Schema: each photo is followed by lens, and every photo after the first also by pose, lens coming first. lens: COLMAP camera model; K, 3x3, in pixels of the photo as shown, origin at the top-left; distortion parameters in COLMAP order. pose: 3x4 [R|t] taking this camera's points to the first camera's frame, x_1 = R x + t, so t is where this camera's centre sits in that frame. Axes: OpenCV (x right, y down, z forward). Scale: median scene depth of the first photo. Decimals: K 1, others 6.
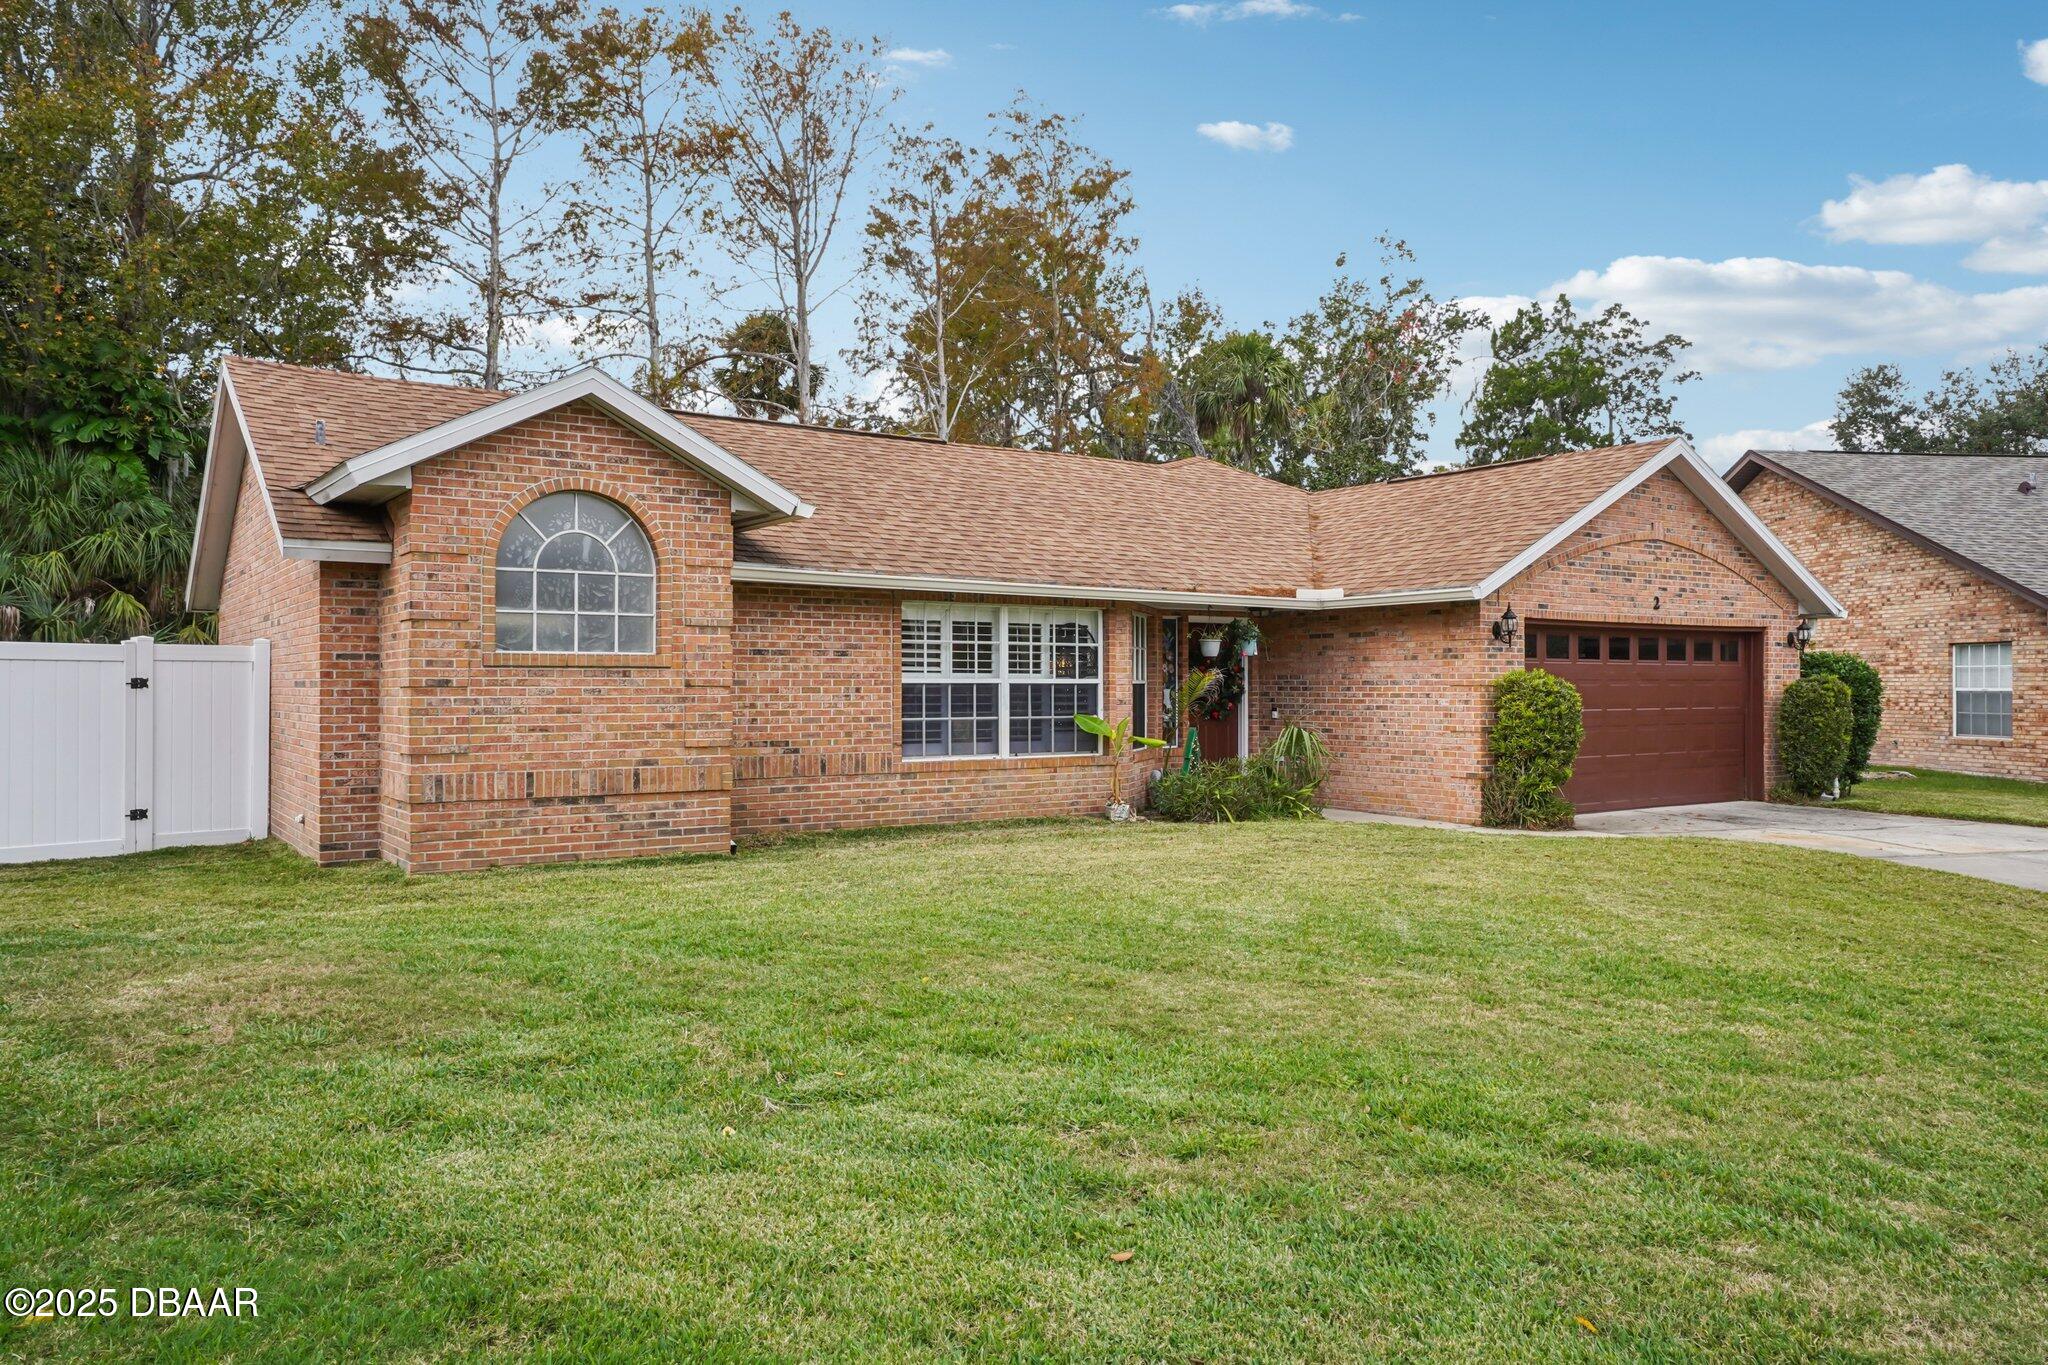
lens RADIAL K [[1422.2, 0, 1024.0], [0, 1422.2, 682.5], [0, 0, 1]] dist [-0.007177, 0.000717]
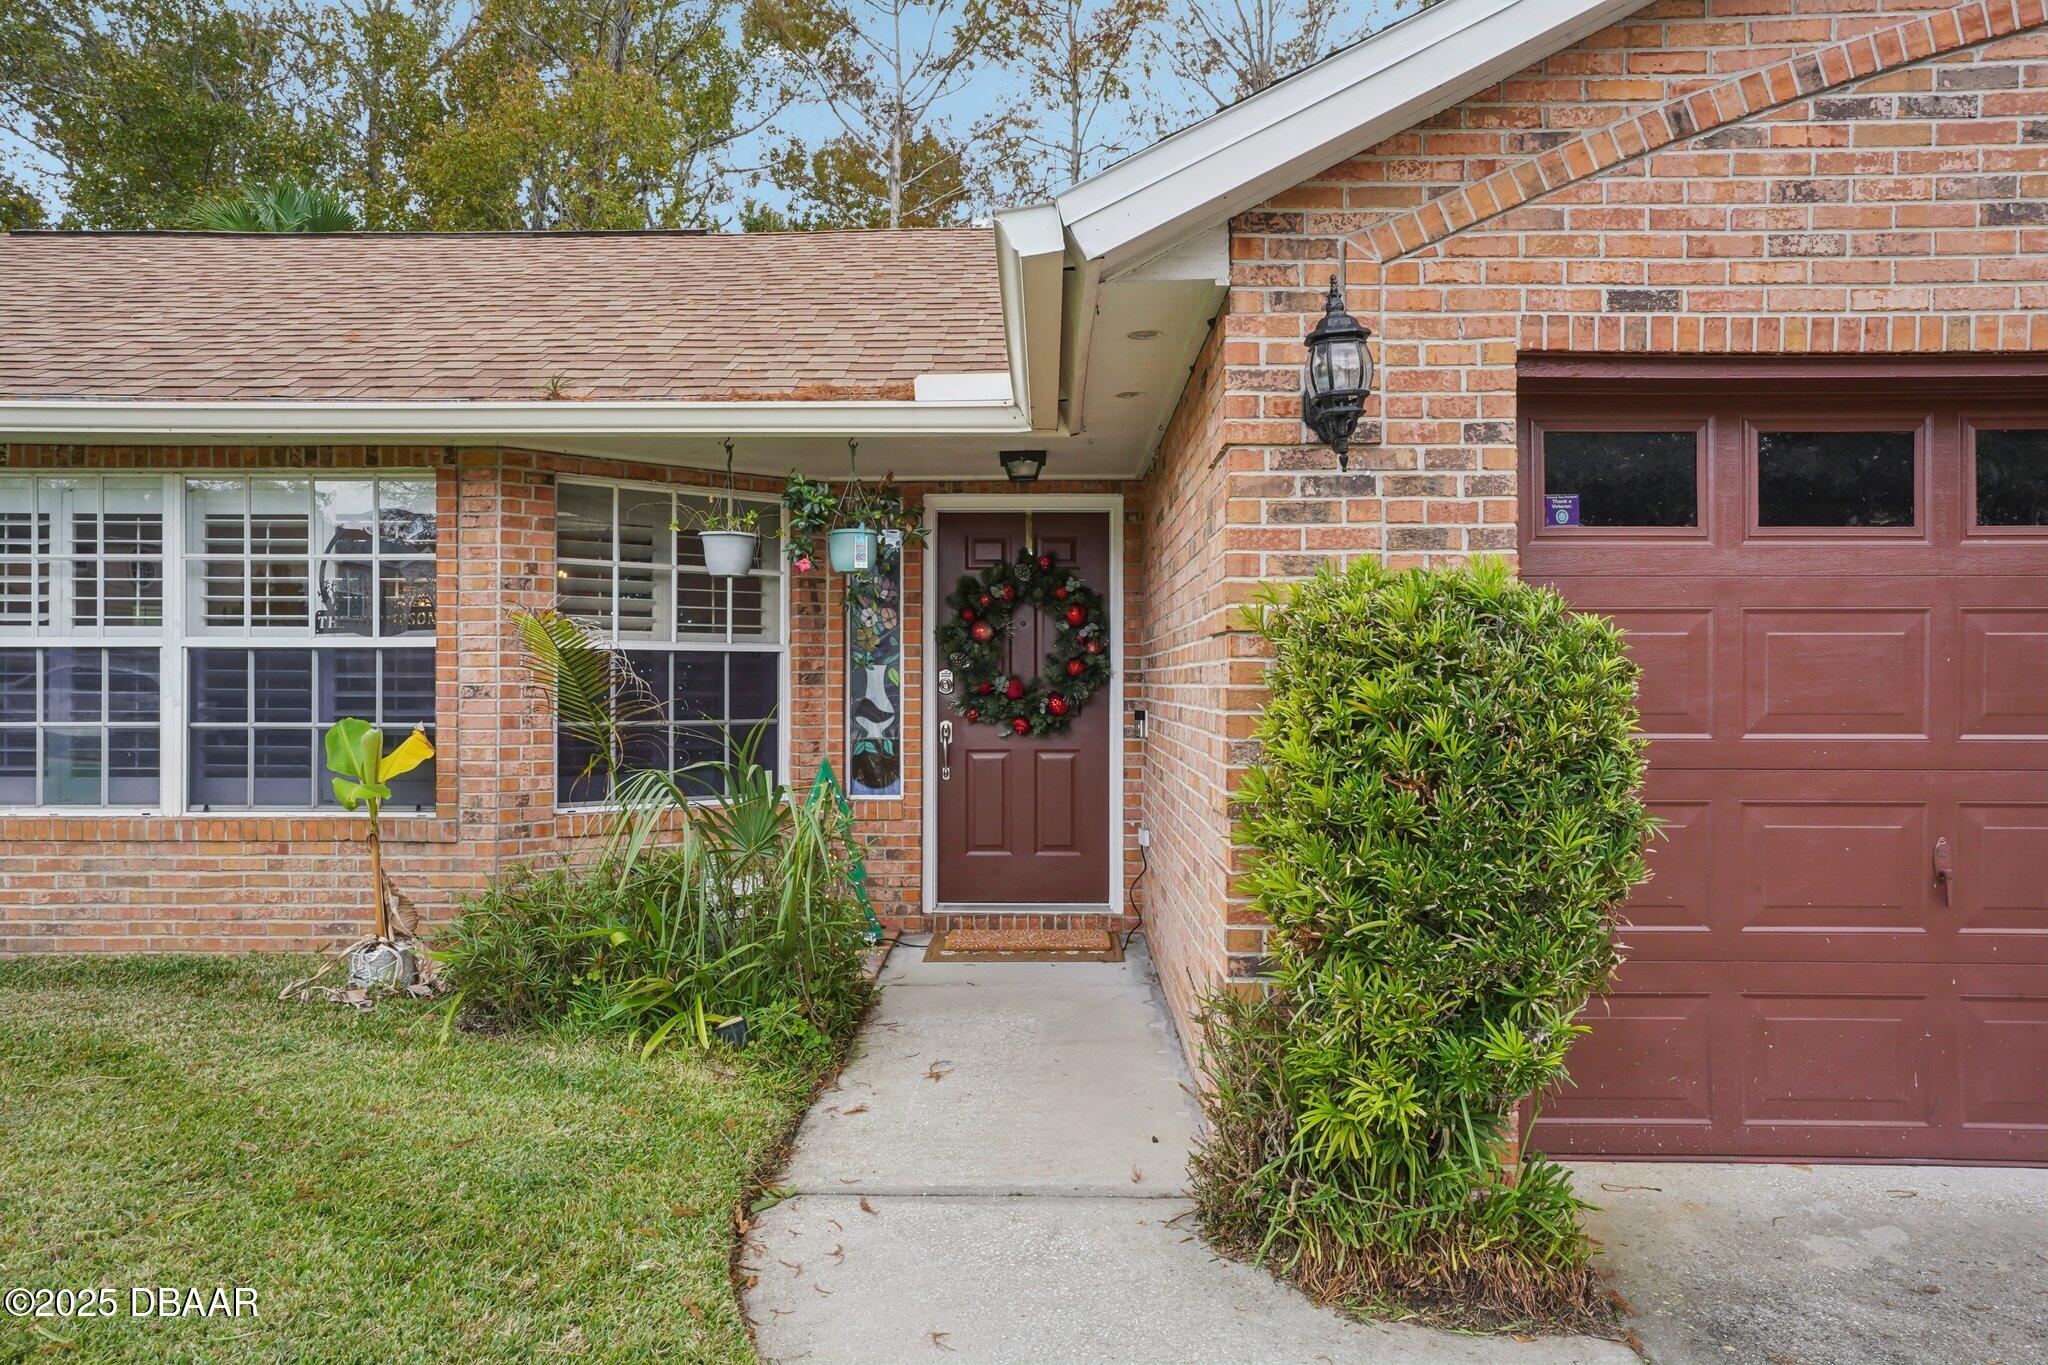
lens RADIAL K [[1329.3, 0, 1024.0], [0, 1329.3, 682.5], [0, 0, 1]] dist [-0.031585, 0.049783]
pose [[0.811310, 0.000214, -0.584616, 0.452138], [0.000617, 0.999999, 0.001223, 0.011478], [0.584615, -0.001353, 0.811309, 0.834116]]
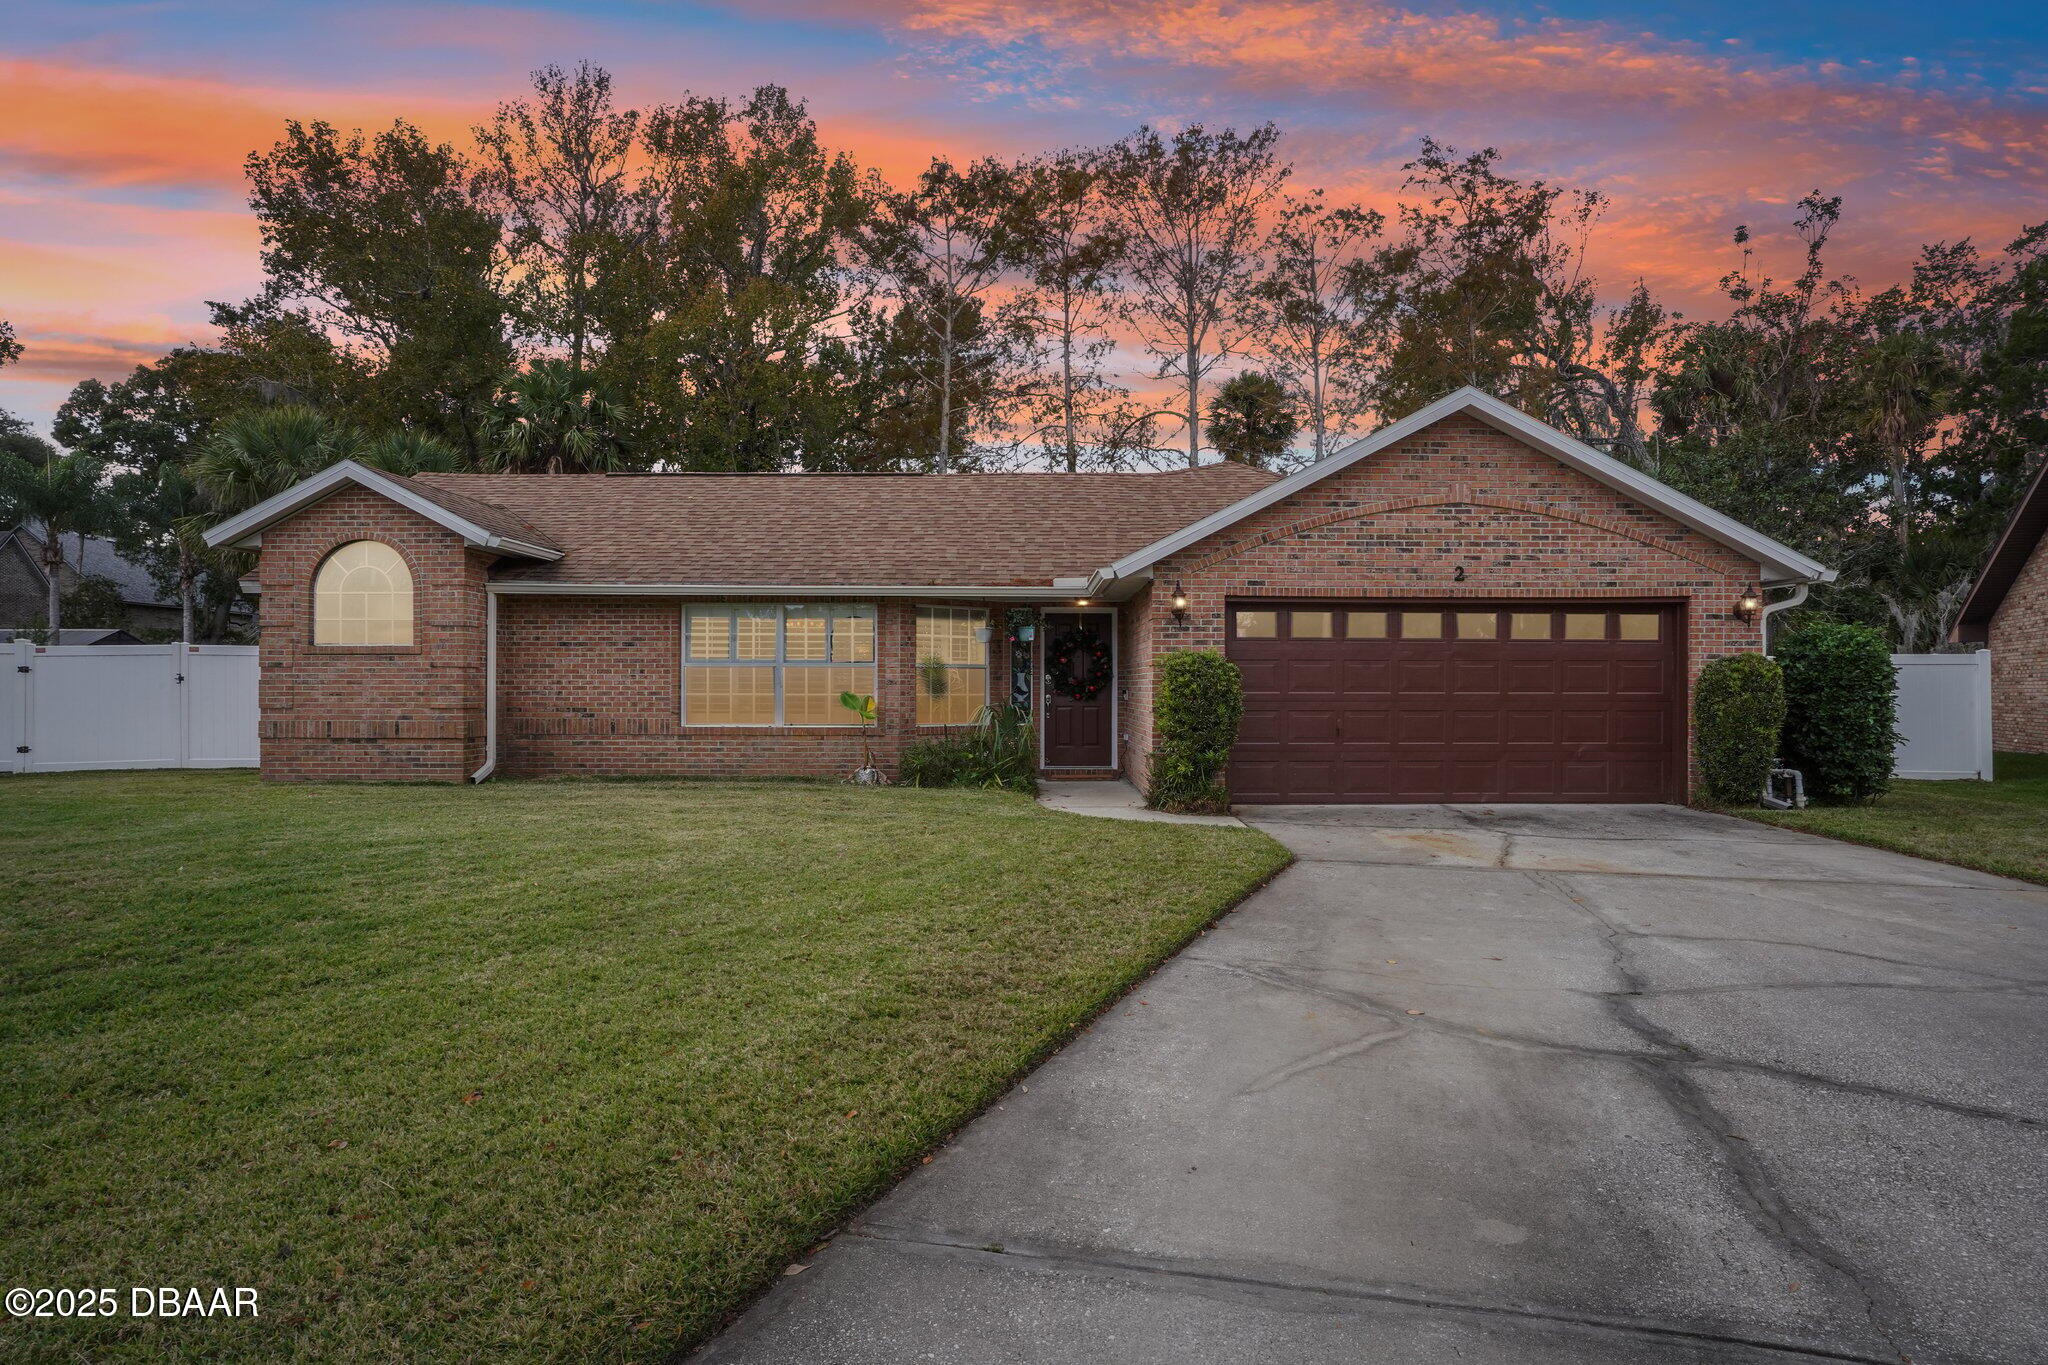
lens RADIAL K [[1156.8, 0, 1024.0], [0, 1156.8, 682.5], [0, 0, 1]] dist [-0.064323, 0.045788]
pose [[0.824341, -0.000459, -0.566093, 0.745025], [-0.000198, 0.999999, -0.001100, 0.015876], [0.566093, 0.001019, 0.824341, 0.296006]]
